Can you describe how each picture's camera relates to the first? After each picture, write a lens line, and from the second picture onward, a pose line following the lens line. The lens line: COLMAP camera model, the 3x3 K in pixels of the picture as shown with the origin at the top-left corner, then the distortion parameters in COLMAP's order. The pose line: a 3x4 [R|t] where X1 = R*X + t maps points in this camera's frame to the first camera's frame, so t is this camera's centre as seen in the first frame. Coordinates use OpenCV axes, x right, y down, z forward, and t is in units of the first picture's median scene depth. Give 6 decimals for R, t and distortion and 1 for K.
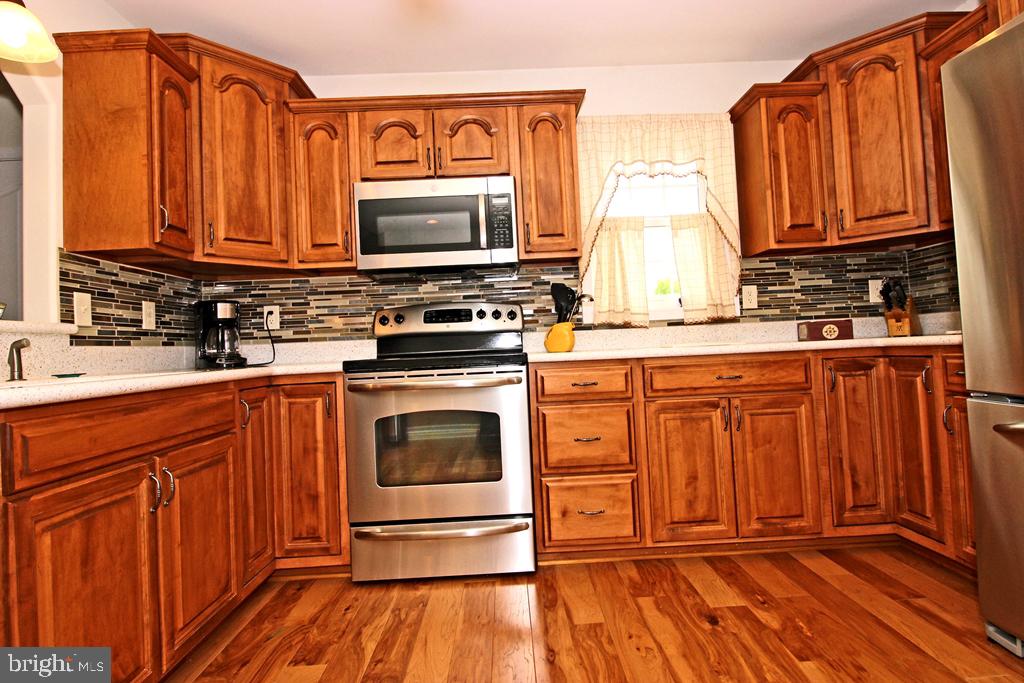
lens RADIAL K [[538.1, 0, 511.7], [0, 538.1, 333.5], [0, 0, 1]] dist [-0.001247, -0.006332]
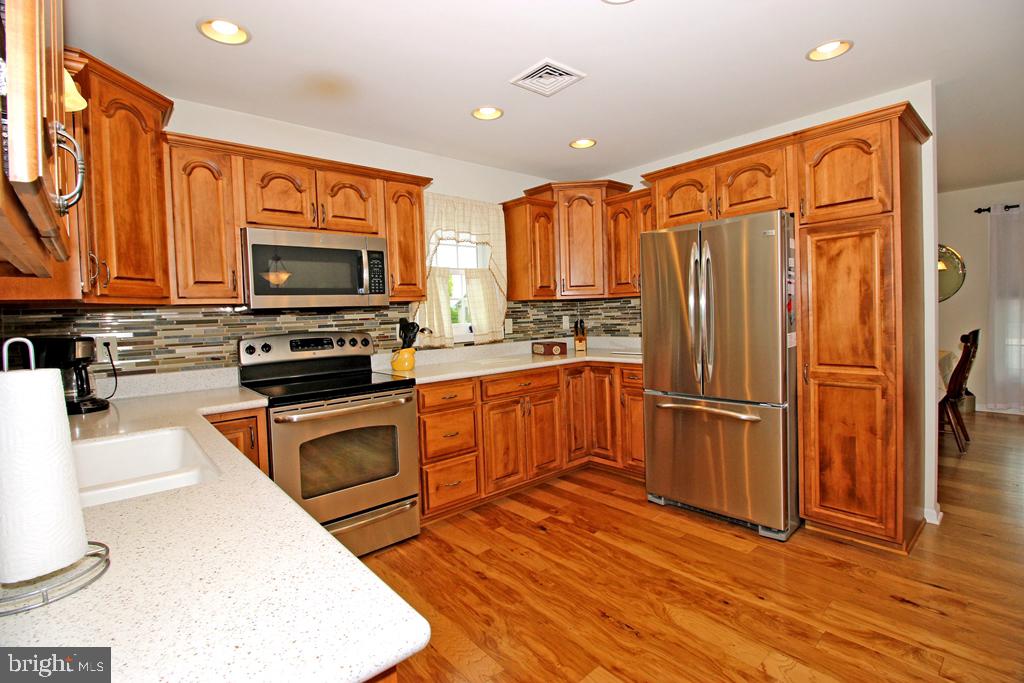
lens RADIAL K [[481.9, 0, 515.4], [0, 481.9, 335.5], [0, 0, 1]] dist [-0.011257, -0.000954]
pose [[0.764671, -0.013220, 0.644285, -0.521546], [-0.018402, 0.998934, 0.042339, -0.119884], [-0.644158, -0.044232, 0.763612, -0.085889]]
